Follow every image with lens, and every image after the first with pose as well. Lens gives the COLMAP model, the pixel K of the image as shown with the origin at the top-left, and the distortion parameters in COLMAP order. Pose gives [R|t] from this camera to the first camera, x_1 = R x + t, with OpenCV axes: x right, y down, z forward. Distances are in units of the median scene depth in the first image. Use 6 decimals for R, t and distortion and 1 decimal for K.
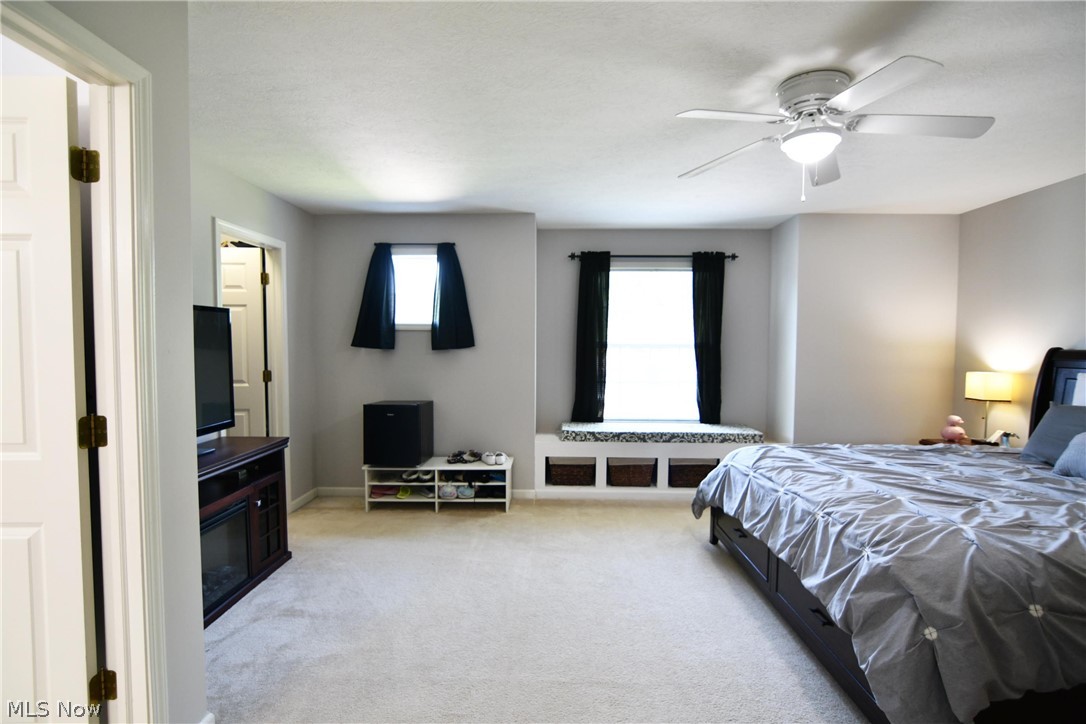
lens RADIAL K [[529.4, 0, 544.3], [0, 529.4, 369.6], [0, 0, 1]] dist [-0.027005, 0.011000]
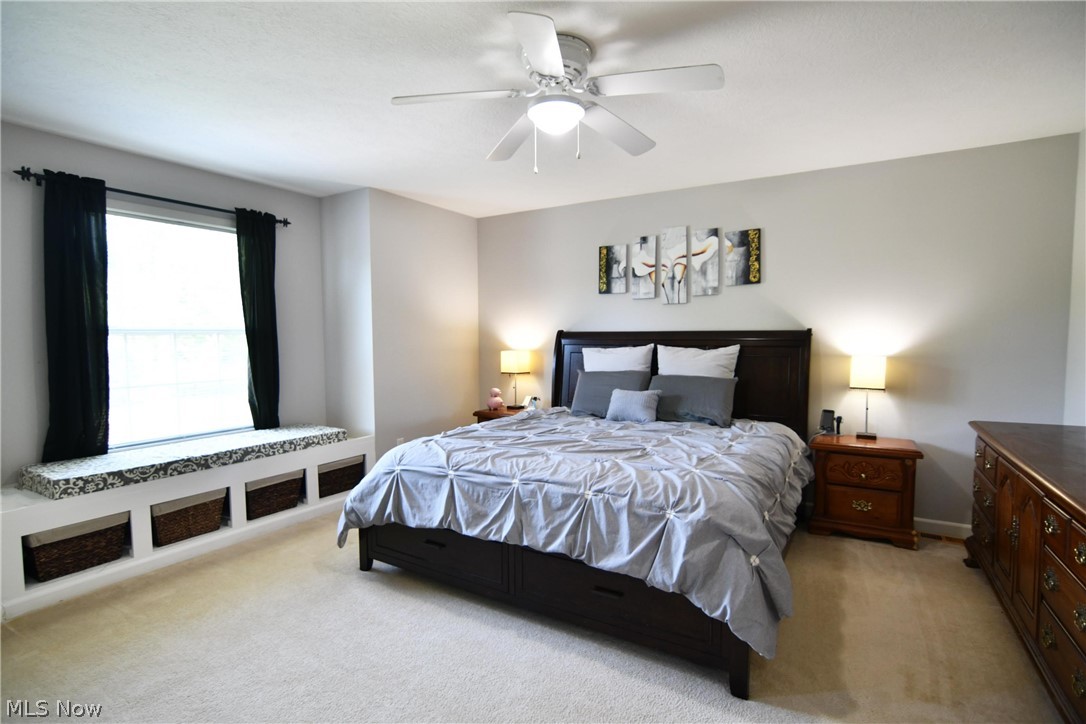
lens RADIAL K [[529.4, 0, 544.3], [0, 529.4, 369.6], [0, 0, 1]] dist [-0.027005, 0.011000]
pose [[0.501726, -0.065889, 0.862514, -0.176205], [0.046595, 0.997706, 0.049113, -0.007023], [-0.863771, 0.015547, 0.503645, 0.264257]]
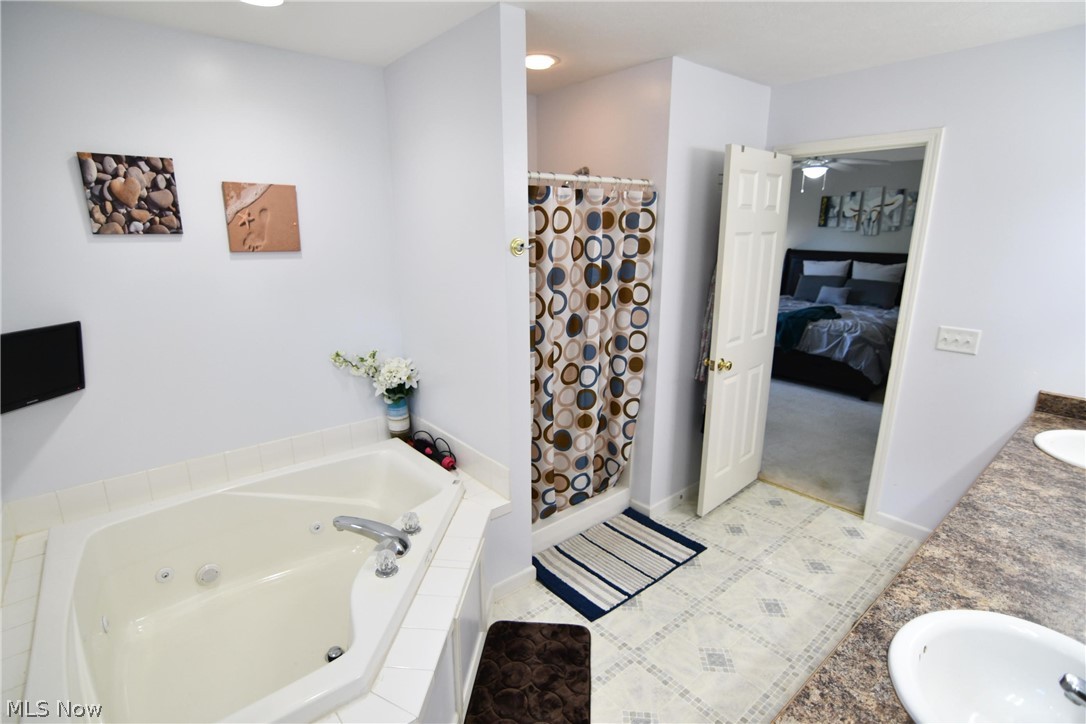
lens RADIAL K [[529.4, 0, 544.3], [0, 529.4, 369.6], [0, 0, 1]] dist [-0.027005, 0.011000]
pose [[0.755190, -0.178886, 0.630626, -0.966114], [0.036387, 0.972000, 0.232147, -0.073045], [-0.654496, -0.152369, 0.740553, -0.027783]]
